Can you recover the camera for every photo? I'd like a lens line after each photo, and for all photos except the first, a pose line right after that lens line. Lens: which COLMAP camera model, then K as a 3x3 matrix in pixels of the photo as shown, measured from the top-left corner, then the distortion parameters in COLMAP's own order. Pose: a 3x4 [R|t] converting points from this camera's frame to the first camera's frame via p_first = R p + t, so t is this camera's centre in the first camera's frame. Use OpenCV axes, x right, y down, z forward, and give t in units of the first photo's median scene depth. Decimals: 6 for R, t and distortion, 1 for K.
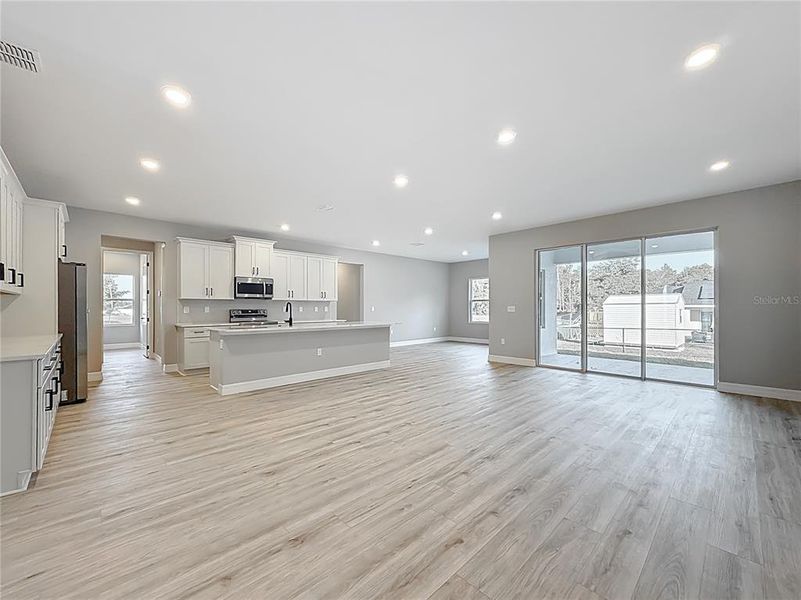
lens RADIAL K [[331.0, 0, 397.1], [0, 331.0, 301.1], [0, 0, 1]] dist [0.001393, 0.000115]
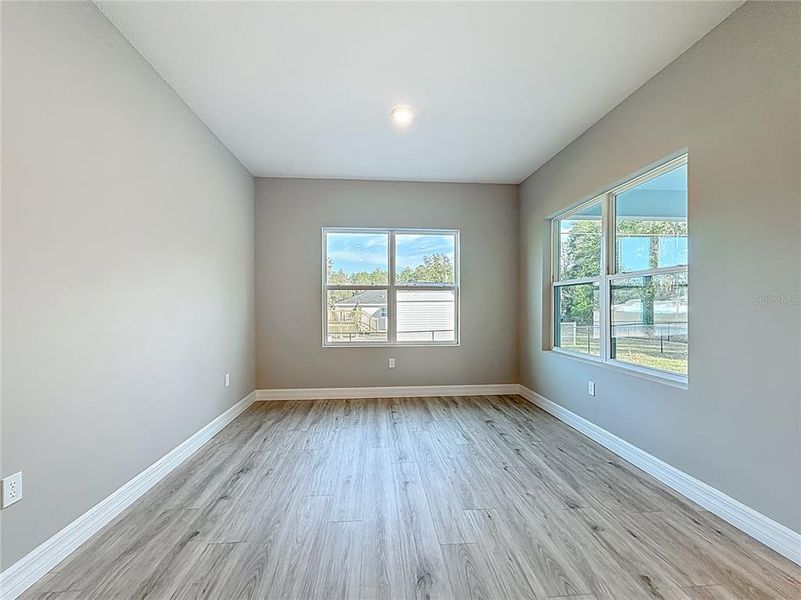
lens RADIAL K [[331.0, 0, 397.1], [0, 331.0, 301.1], [0, 0, 1]] dist [0.001393, 0.000115]
pose [[0.630096, 0.011841, 0.776427, -0.055549], [-0.014948, 0.999883, -0.003118, 0.028741], [-0.776373, -0.009641, 0.630199, 1.572655]]
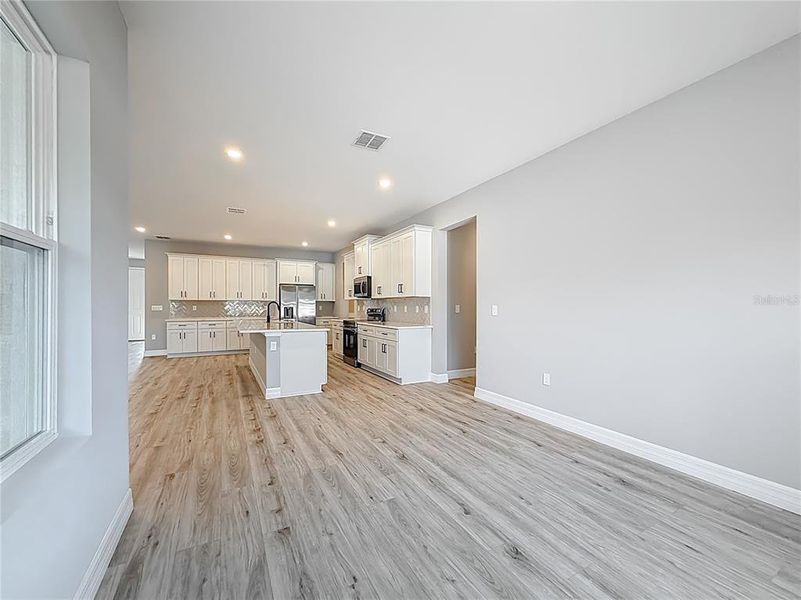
lens RADIAL K [[324.7, 0, 400.8], [0, 324.7, 308.6], [0, 0, 1]] dist [-0.004658, -0.000021]
pose [[-0.251006, 0.008590, -0.967947, 0.688654], [0.016042, 0.999860, 0.004713, 0.031663], [0.967852, -0.014345, -0.251109, 1.867278]]
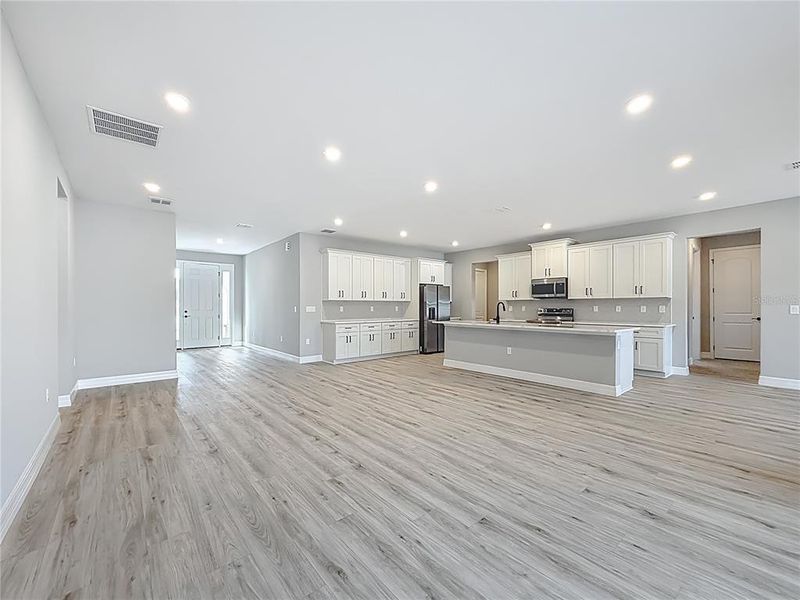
lens RADIAL K [[330.6, 0, 396.6], [0, 330.6, 301.1], [0, 0, 1]] dist [0.001393, 0.000115]
pose [[-0.062784, -0.014450, -0.997923, 0.885351], [0.019747, 0.999681, -0.015718, 0.011447], [0.997832, -0.020693, -0.062479, 0.797763]]
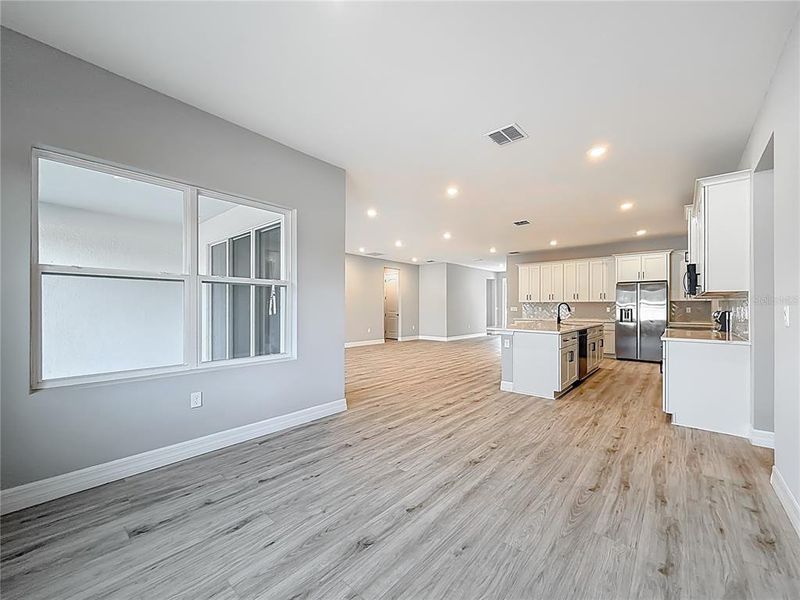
lens RADIAL K [[324.3, 0, 400.3], [0, 324.3, 308.6], [0, 0, 1]] dist [-0.004658, -0.000021]
pose [[-0.995059, 0.001698, -0.099268, 0.352650], [0.003093, 0.999899, -0.013897, 0.039412], [0.099234, -0.014135, -0.994964, 2.228217]]
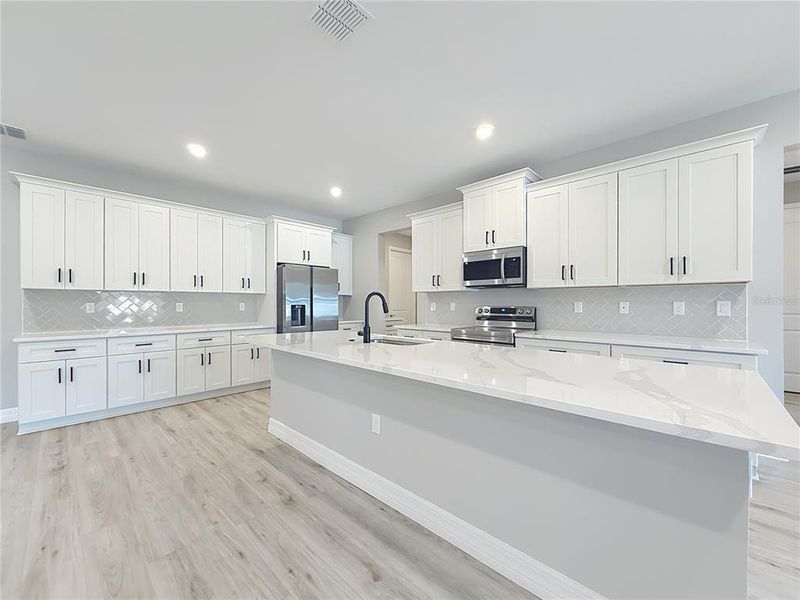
lens RADIAL K [[324.9, 0, 400.0], [0, 324.9, 300.0], [0, 0, 1]] dist [-0.000564, 0.000015]
pose [[0.052135, -0.008670, -0.998602, 0.144012], [0.018428, 0.999800, -0.007719, 0.020749], [0.998470, -0.018000, 0.052284, 1.116432]]
